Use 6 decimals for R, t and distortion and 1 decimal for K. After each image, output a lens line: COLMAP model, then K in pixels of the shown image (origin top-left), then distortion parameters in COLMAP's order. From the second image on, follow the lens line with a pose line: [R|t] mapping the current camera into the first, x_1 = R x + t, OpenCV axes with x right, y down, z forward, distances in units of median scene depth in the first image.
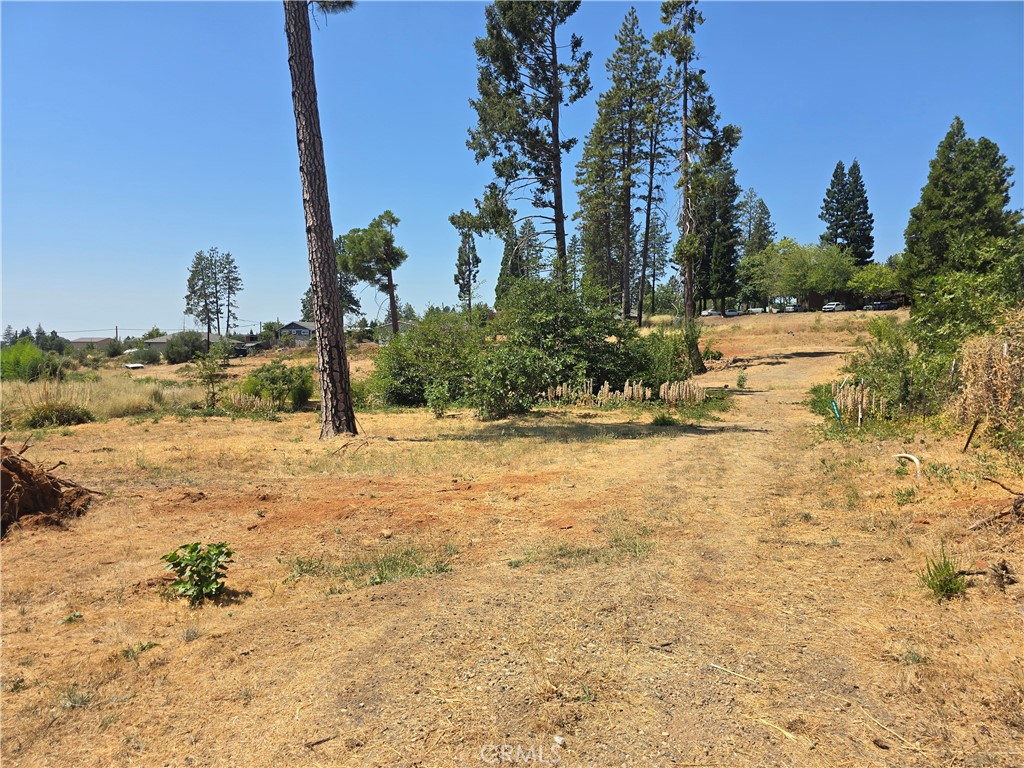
lens RADIAL K [[688.7, 0, 513.1], [0, 688.7, 389.2], [0, 0, 1]] dist [0.050527, -0.045097]
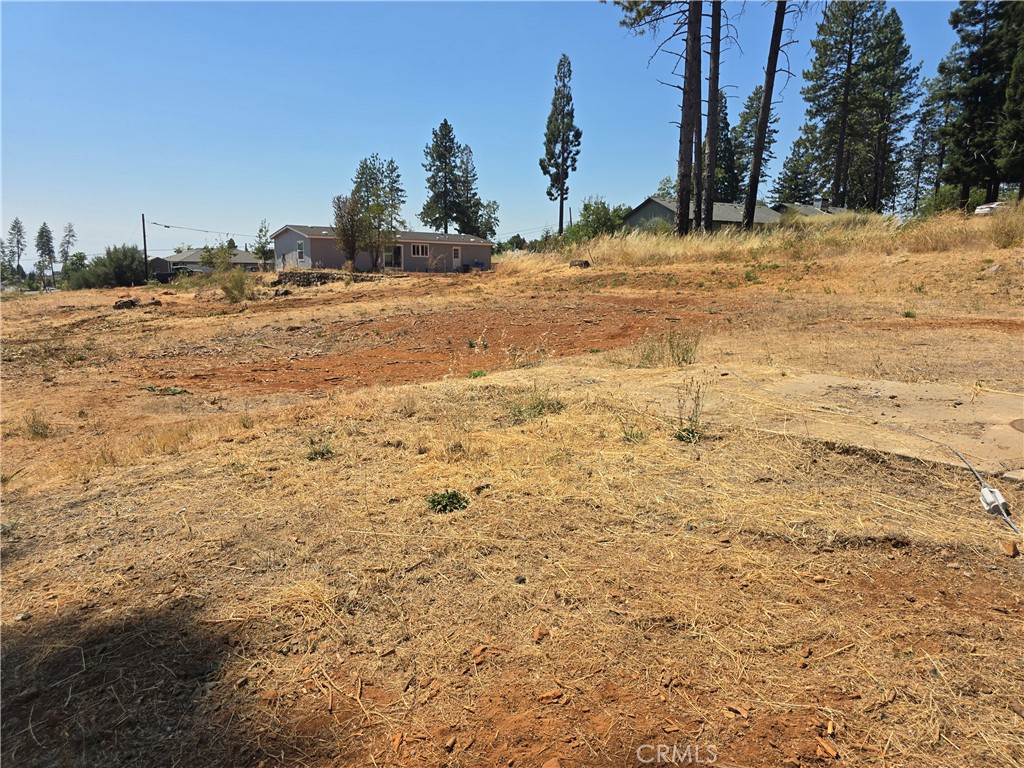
lens RADIAL K [[688.7, 0, 511.3], [0, 688.7, 389.0], [0, 0, 1]] dist [0.050527, -0.045097]
pose [[0.908805, 0.084941, -0.408484, 0.172446], [-0.038866, 0.992035, 0.119815, -0.028512], [0.415407, -0.093013, 0.904868, 0.374037]]
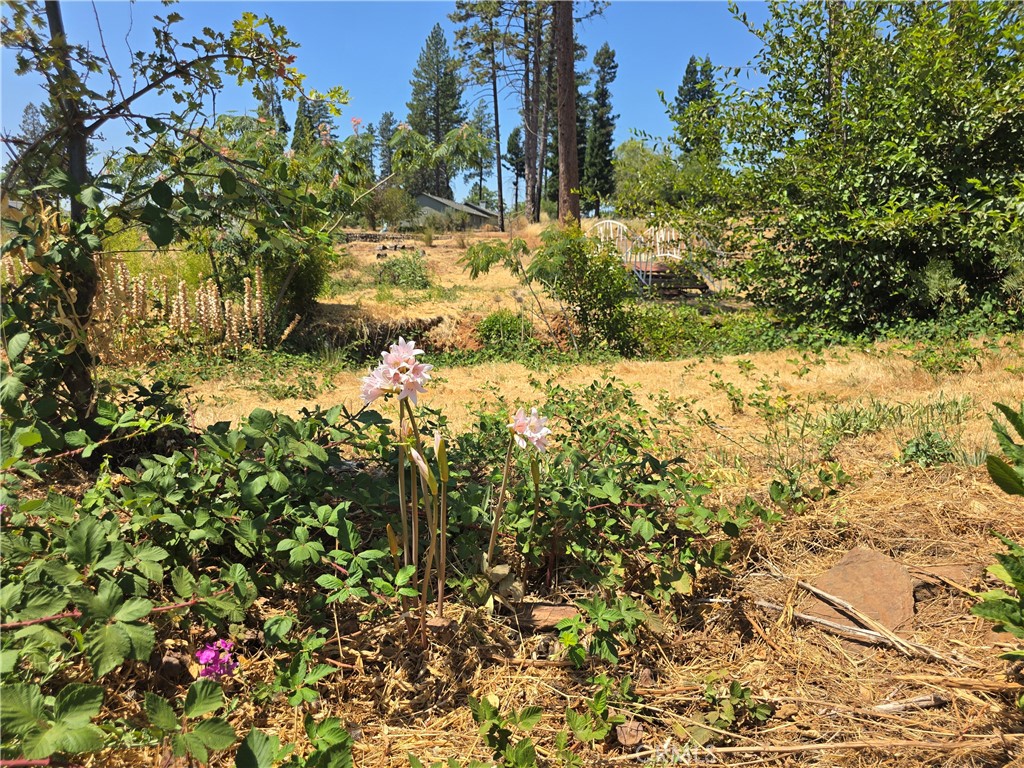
lens RADIAL K [[688.7, 0, 507.3], [0, 688.7, 382.2], [0, 0, 1]] dist [0.050527, -0.045097]
pose [[0.943529, -0.030272, 0.329905, -0.082448], [-0.005509, 0.994245, 0.106986, 0.004553], [-0.331245, -0.102762, 0.937932, 0.184935]]
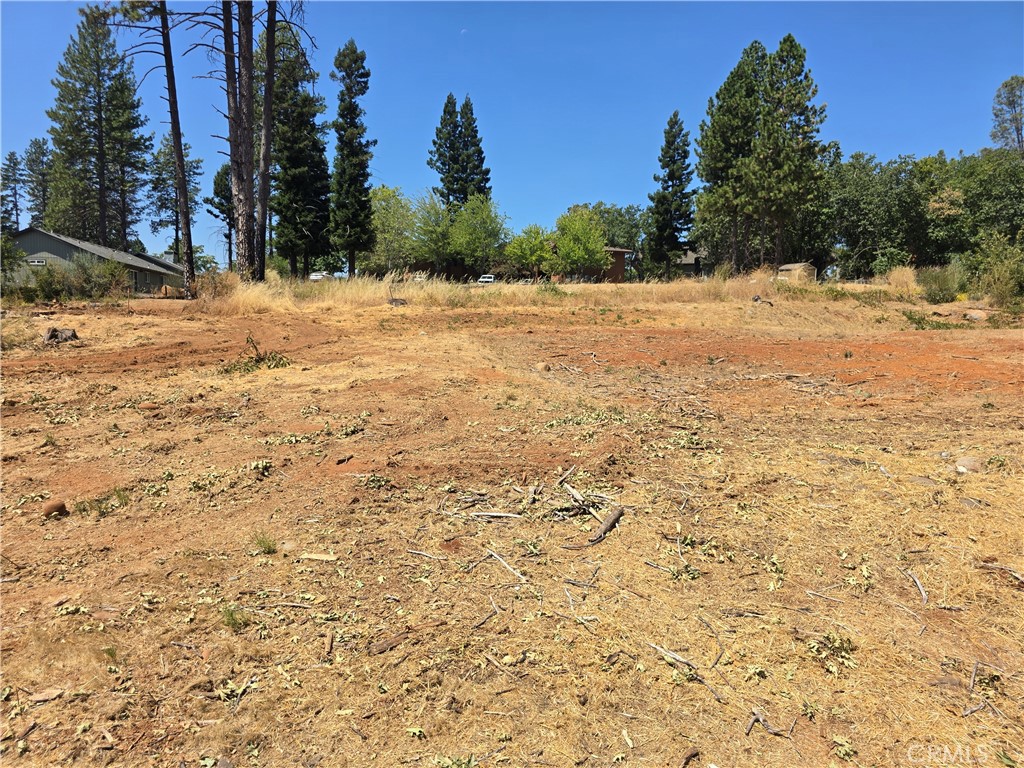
lens RADIAL K [[688.7, 0, 509.5], [0, 688.7, 382.8], [0, 0, 1]] dist [0.050527, -0.045097]
pose [[0.752020, -0.031209, 0.658401, 0.006692], [0.027095, 0.999498, 0.016430, -0.022043], [-0.658583, 0.005484, 0.752488, 0.407430]]
